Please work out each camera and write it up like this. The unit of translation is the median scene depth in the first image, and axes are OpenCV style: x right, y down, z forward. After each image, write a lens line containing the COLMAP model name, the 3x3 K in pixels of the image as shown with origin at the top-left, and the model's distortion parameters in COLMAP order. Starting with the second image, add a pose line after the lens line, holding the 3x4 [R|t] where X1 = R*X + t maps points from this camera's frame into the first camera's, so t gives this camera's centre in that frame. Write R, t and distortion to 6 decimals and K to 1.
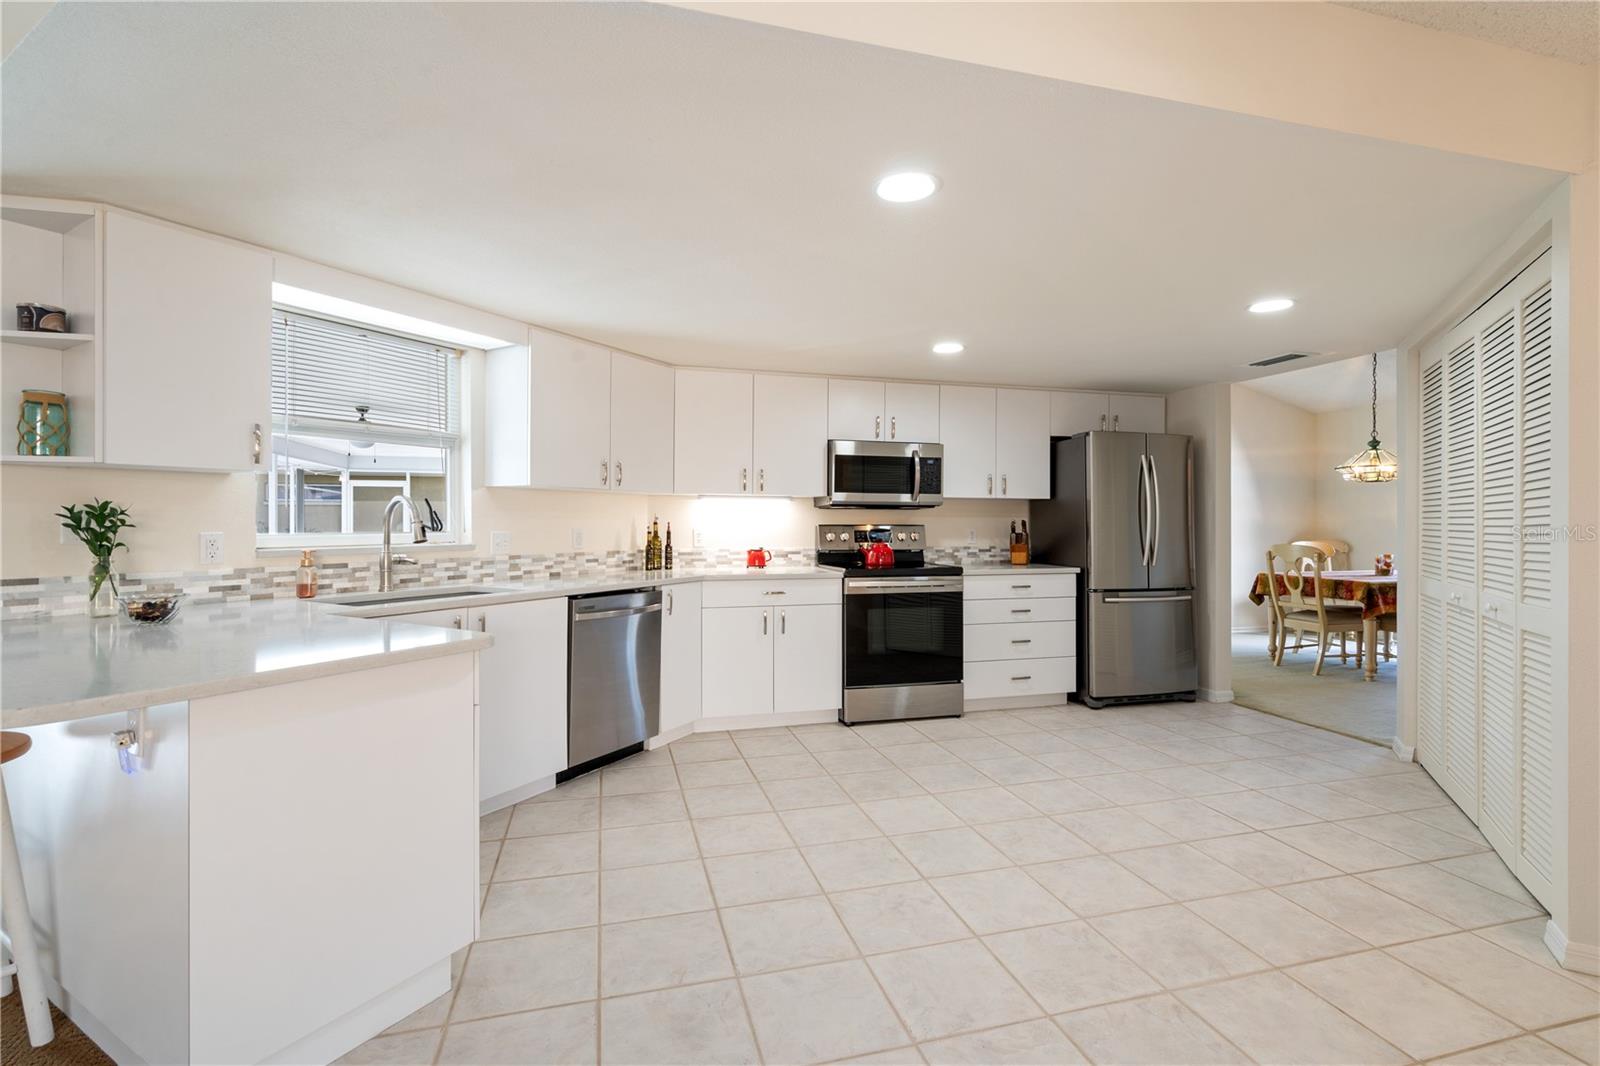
lens RADIAL K [[726.8, 0, 799.9], [0, 726.8, 522.2], [0, 0, 1]] dist [-0.006437, 0.003176]
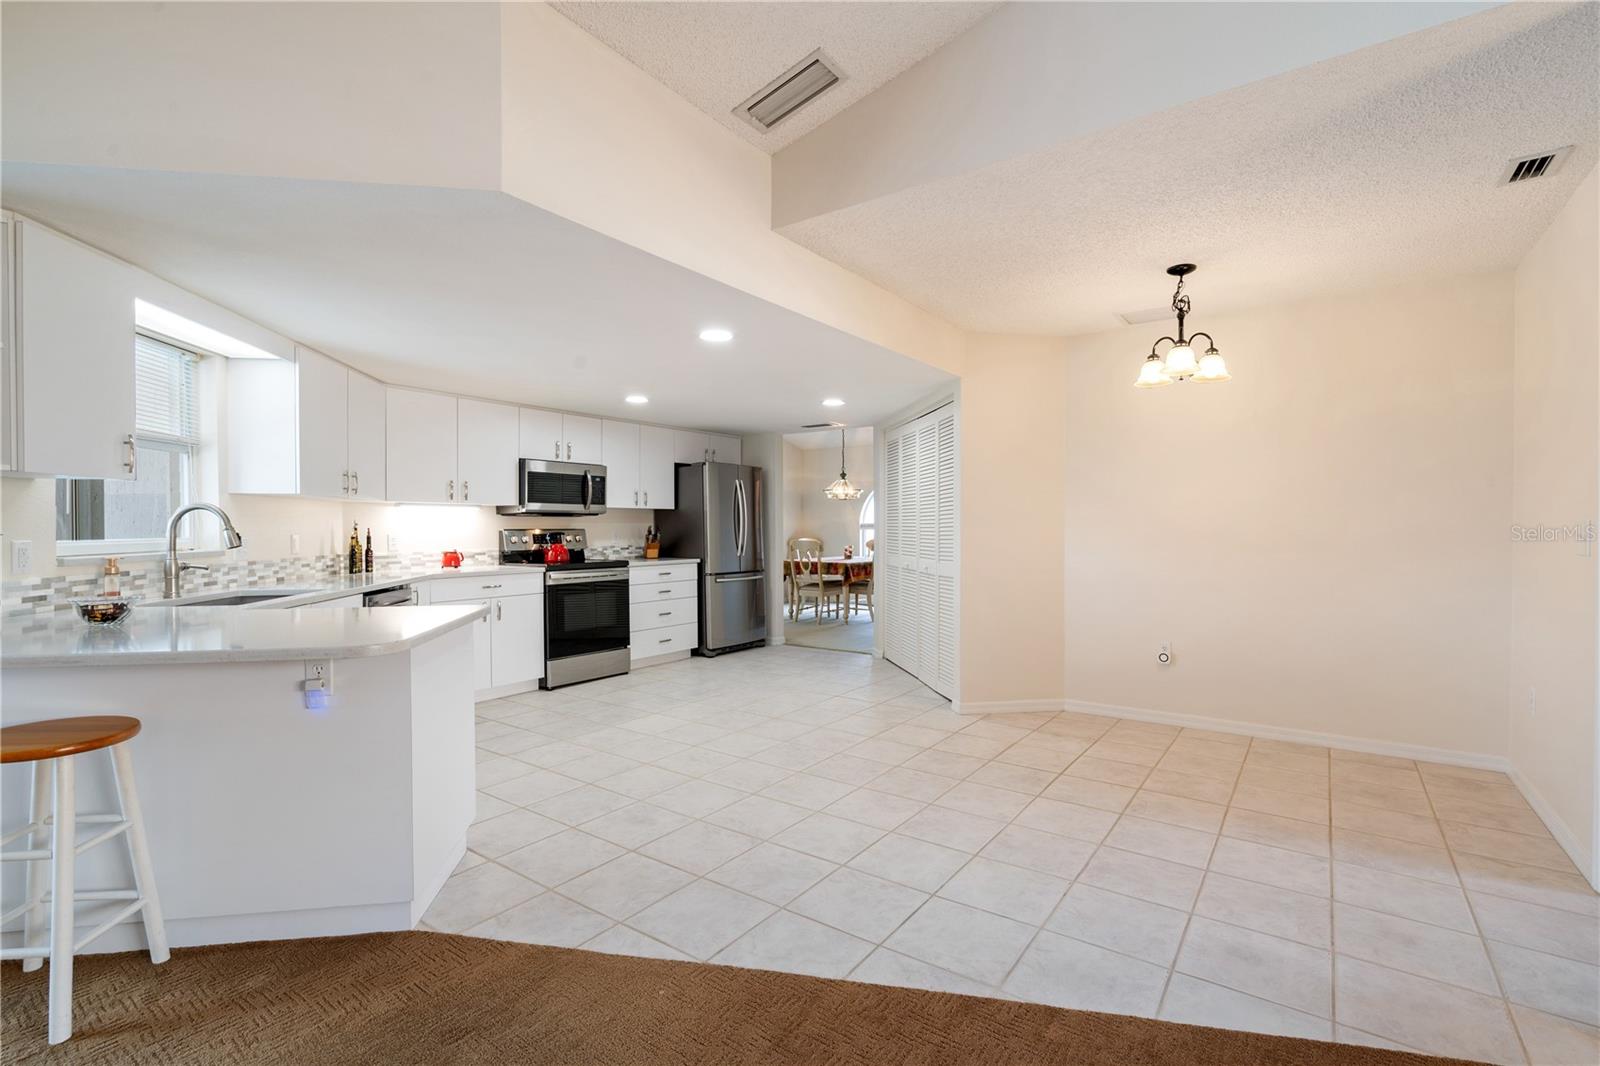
lens RADIAL K [[726.8, 0, 797.5], [0, 726.8, 532.8], [0, 0, 1]] dist [-0.006437, 0.003176]
pose [[0.781633, -0.009835, 0.623661, -0.423043], [0.004372, 0.999938, 0.010289, -0.000970], [-0.623723, -0.005315, 0.781627, -0.264558]]
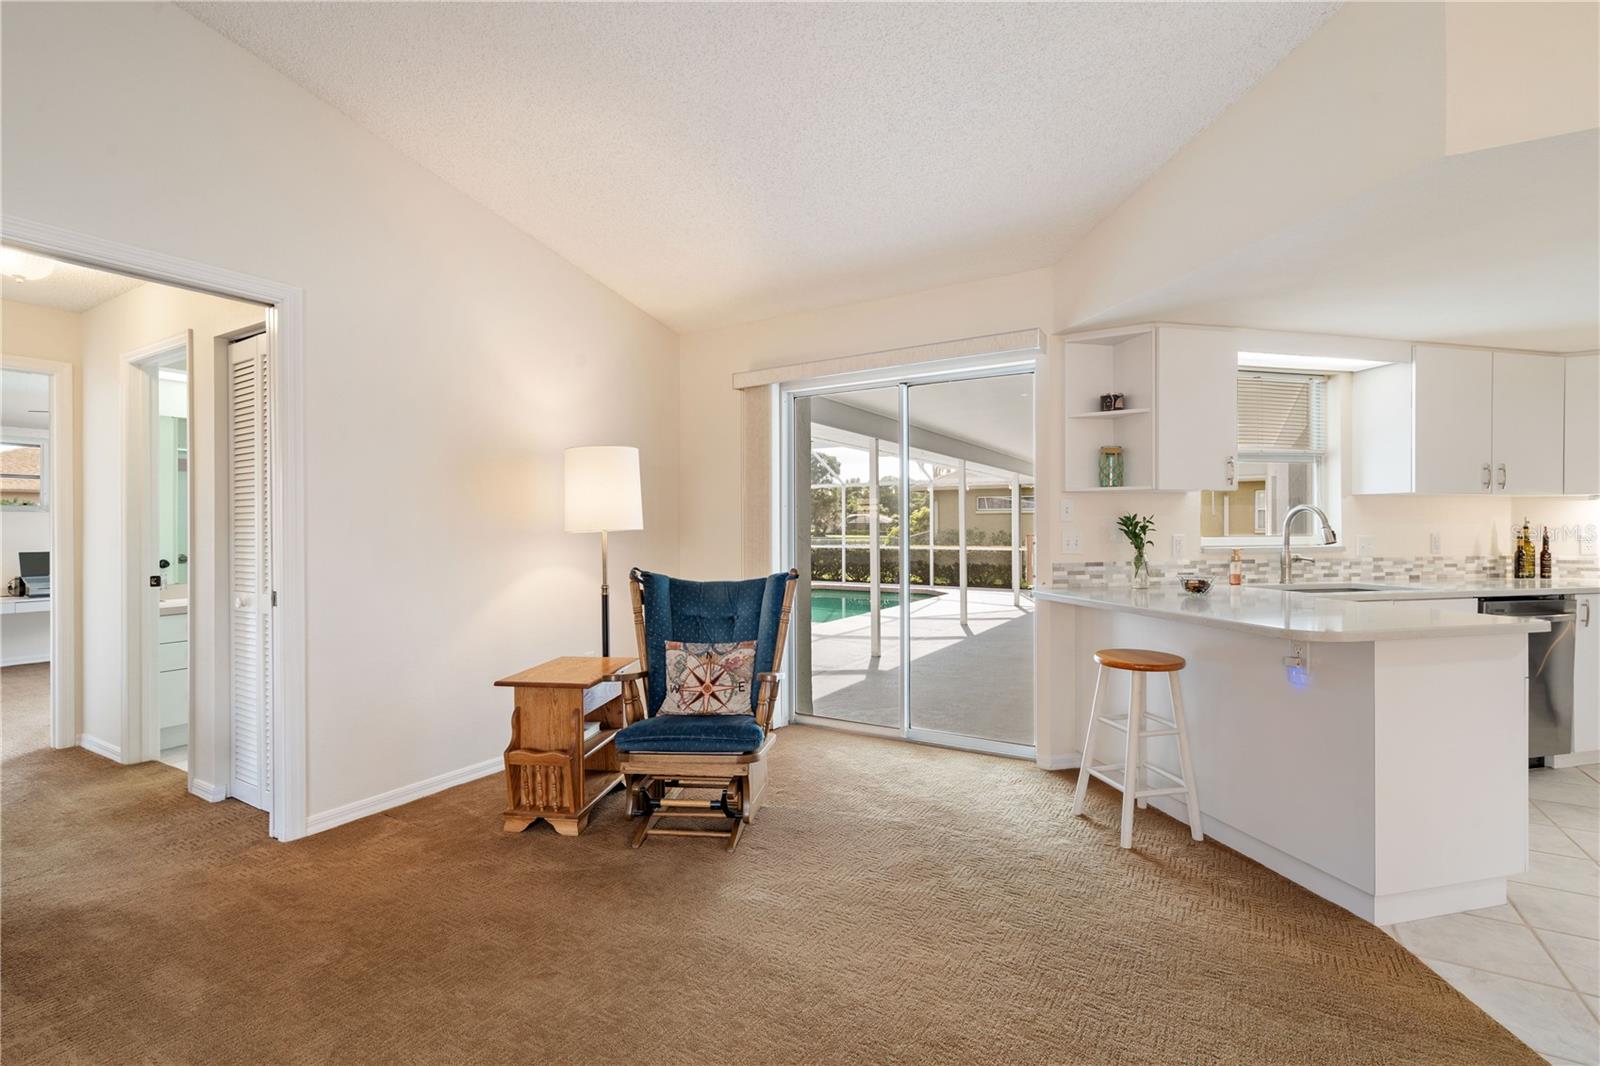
lens RADIAL K [[726.8, 0, 803.3], [0, 726.8, 527.7], [0, 0, 1]] dist [-0.006437, 0.003176]
pose [[0.694535, -0.002011, -0.719456, -0.208327], [0.002687, 0.999996, -0.000201, -0.000794], [0.719454, -0.001794, 0.694538, -0.357414]]
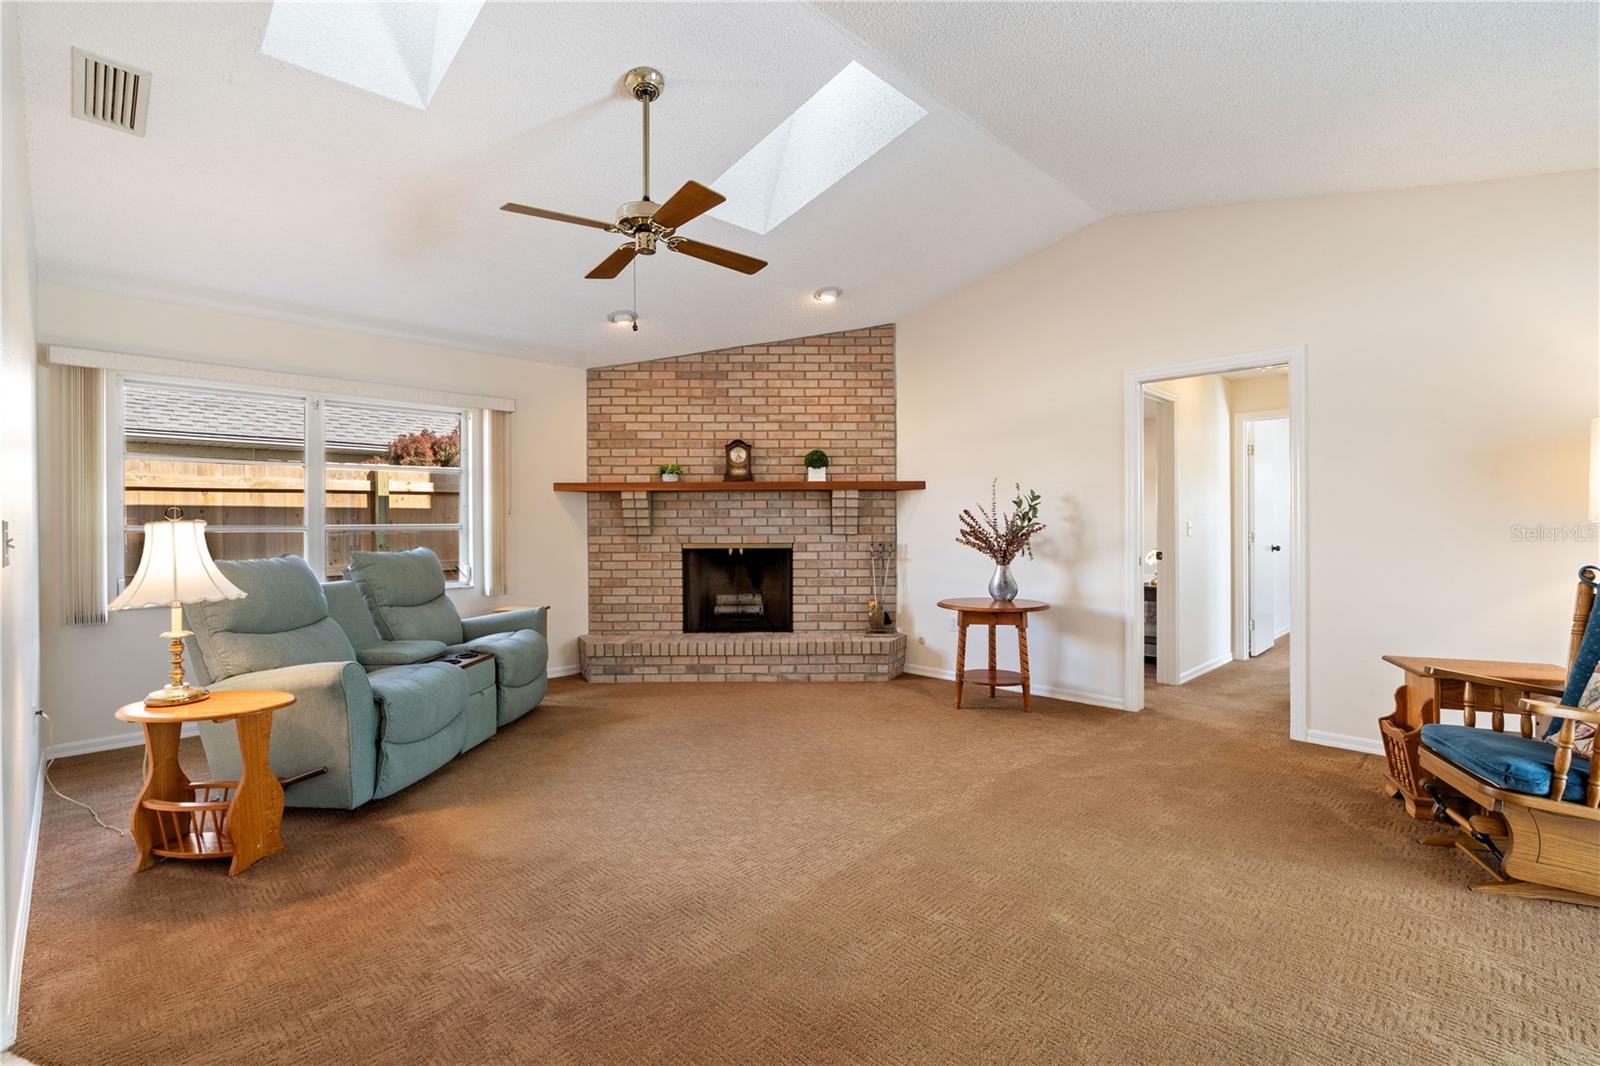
lens RADIAL K [[726.8, 0, 803.0], [0, 726.8, 524.8], [0, 0, 1]] dist [-0.006437, 0.003176]
pose [[-0.865225, 0.003378, -0.501372, 0.030948], [0.002702, 0.999994, 0.002074, 0.002542], [0.501376, 0.000440, -0.865229, 0.331432]]
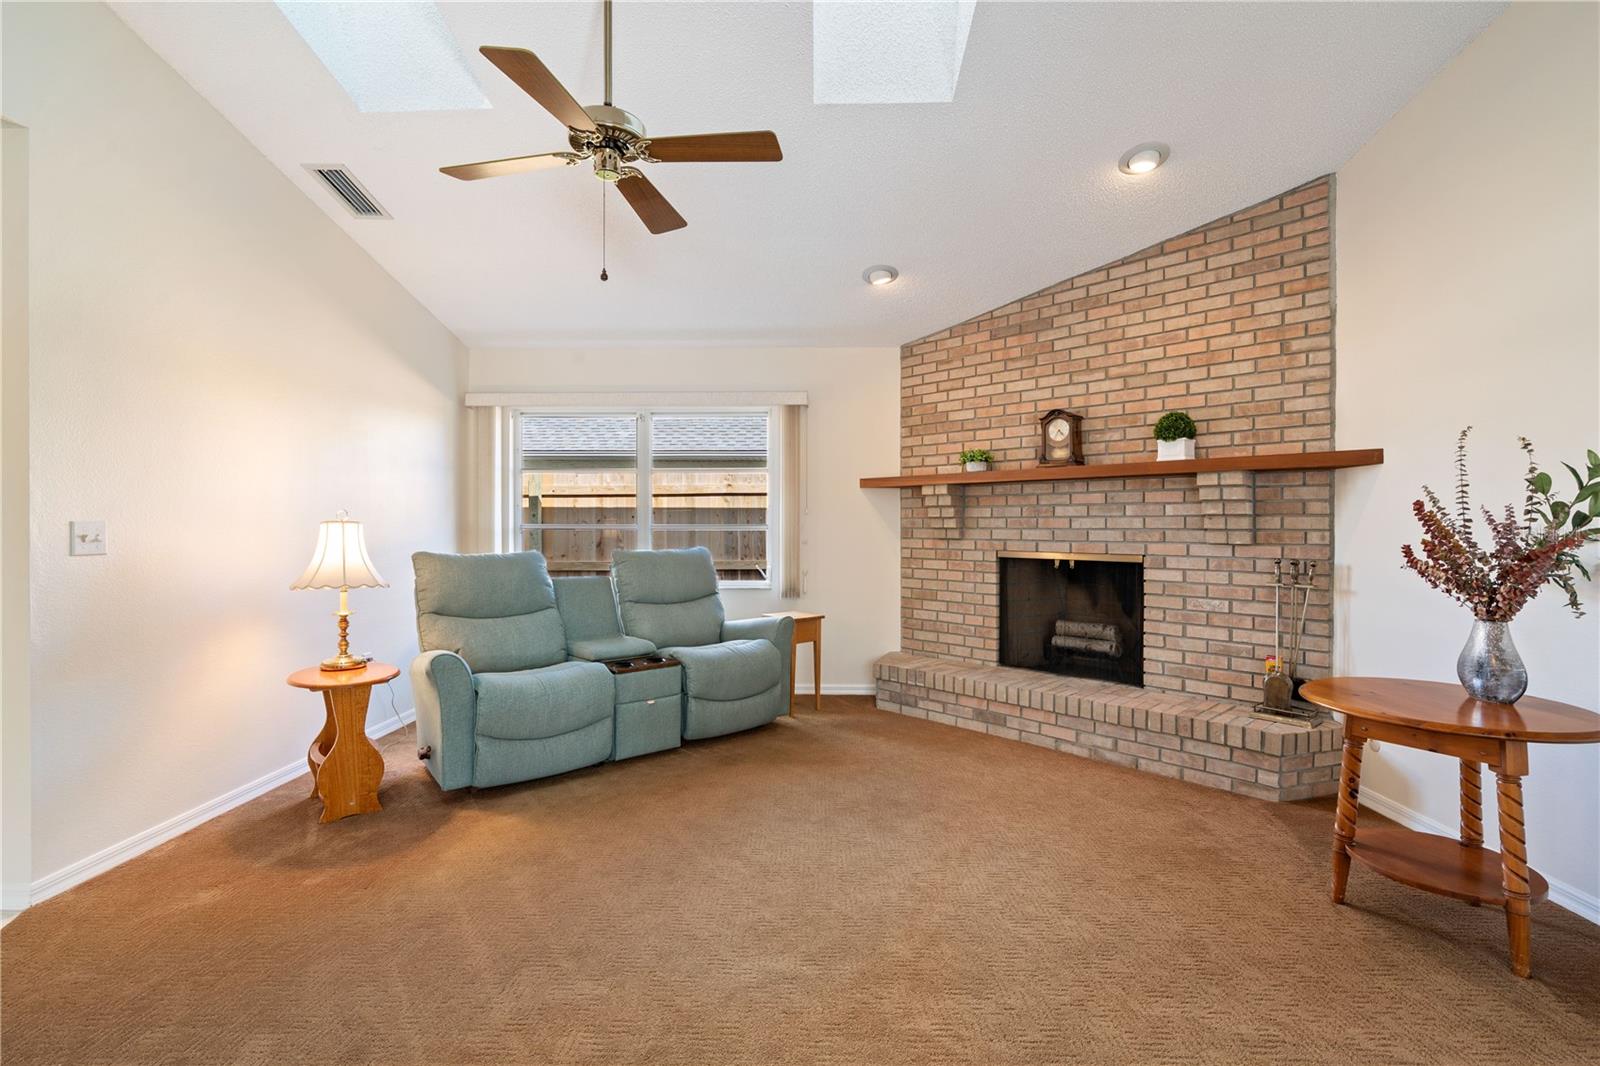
lens RADIAL K [[726.8, 0, 802.1], [0, 726.8, 527.1], [0, 0, 1]] dist [-0.006437, 0.003176]
pose [[-0.961667, -0.003954, 0.274190, -0.545604], [-0.002470, 0.999980, 0.005760, -0.000053], [-0.274207, 0.004862, -0.961658, 0.105756]]
